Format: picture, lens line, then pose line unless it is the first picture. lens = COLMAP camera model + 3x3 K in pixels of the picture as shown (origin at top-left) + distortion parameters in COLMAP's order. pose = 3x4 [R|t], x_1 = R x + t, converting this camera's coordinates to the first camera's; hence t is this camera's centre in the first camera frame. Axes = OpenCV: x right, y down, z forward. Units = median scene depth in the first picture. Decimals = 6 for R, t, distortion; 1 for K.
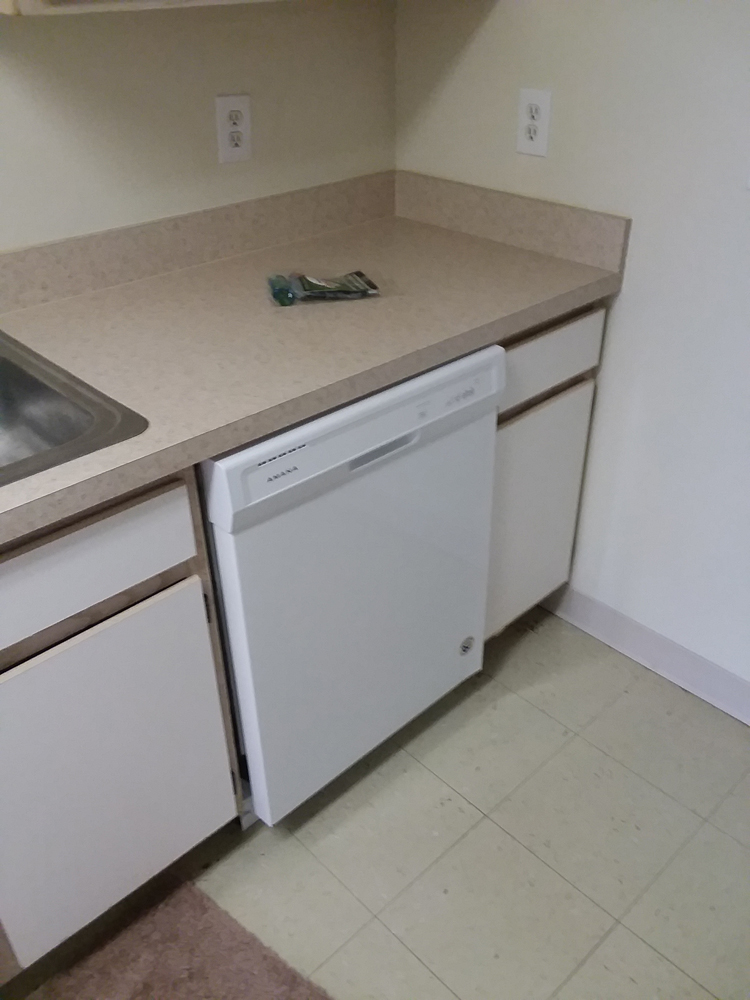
lens RADIAL K [[872.0, 0, 379.4], [0, 872.0, 493.8], [0, 0, 1]] dist [0.080275, -0.146052]
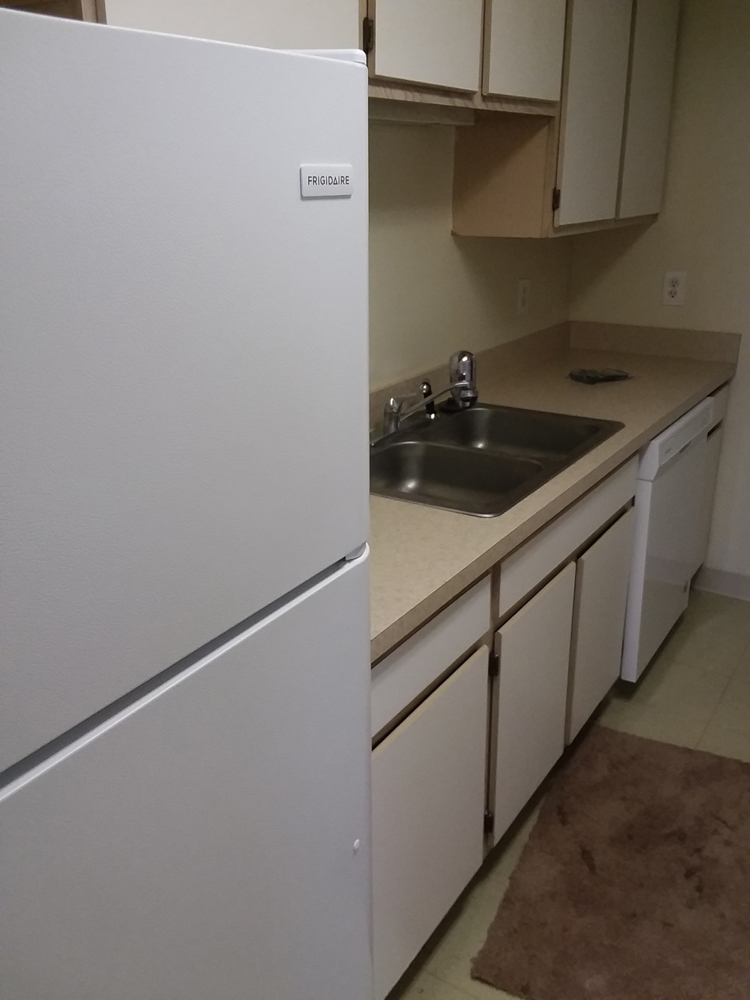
lens RADIAL K [[872.0, 0, 379.4], [0, 872.0, 493.8], [0, 0, 1]] dist [0.080275, -0.146052]
pose [[0.973103, -0.076672, 0.217236, -0.920353], [0.120290, 0.973338, -0.195304, 0.295194], [-0.196470, 0.216182, 0.956381, -0.568607]]
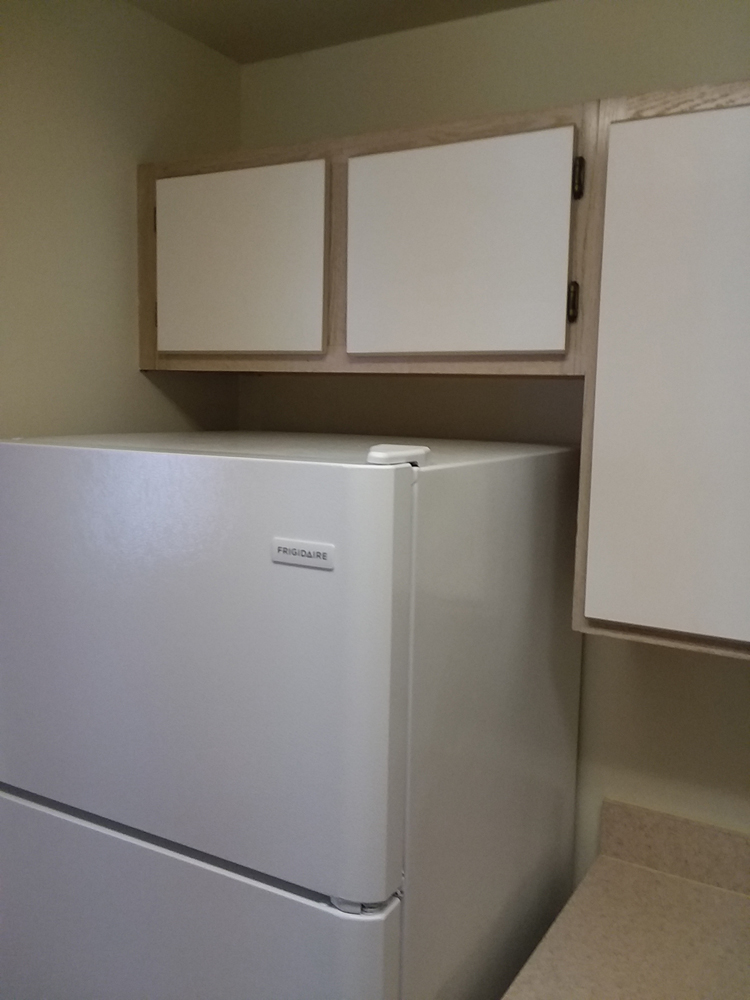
lens RADIAL K [[872.0, 0, 379.4], [0, 872.0, 493.8], [0, 0, 1]] dist [0.080275, -0.146052]
pose [[0.281714, 0.122159, -0.951690, -0.264079], [-0.536226, 0.842558, -0.050579, -0.003779], [0.795675, 0.524570, 0.302865, -0.291347]]
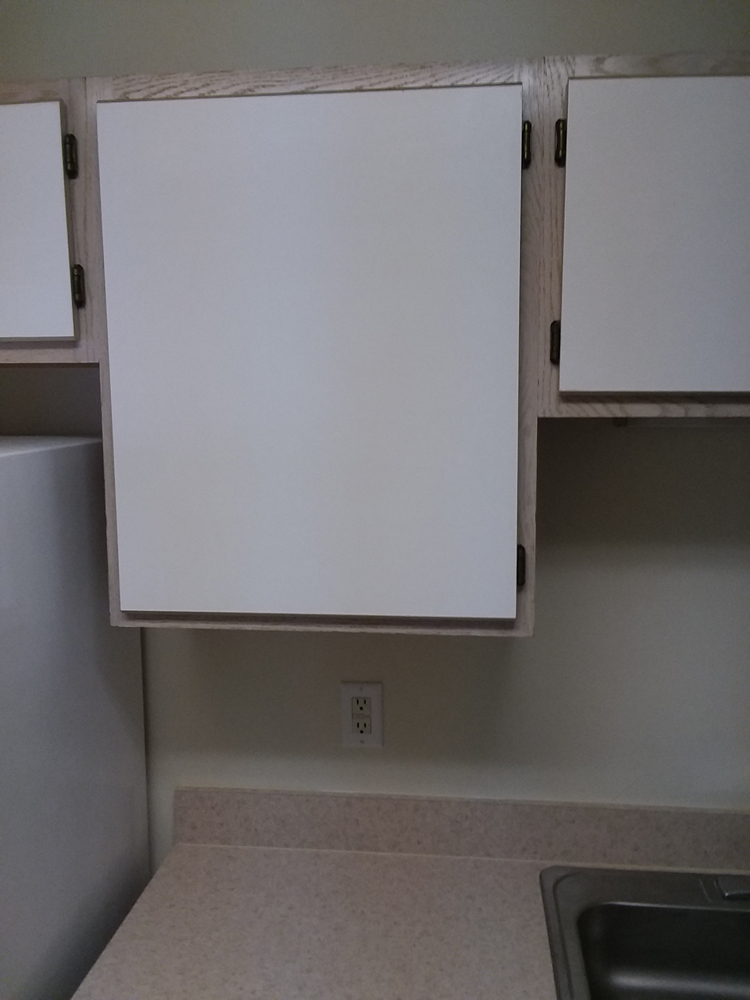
lens RADIAL K [[872.0, 0, 379.4], [0, 872.0, 493.8], [0, 0, 1]] dist [0.080275, -0.146052]
pose [[0.649150, 0.096048, -0.754572, -0.230411], [-0.407068, 0.881860, -0.237945, -0.048810], [0.642573, 0.461624, 0.611558, -0.220609]]
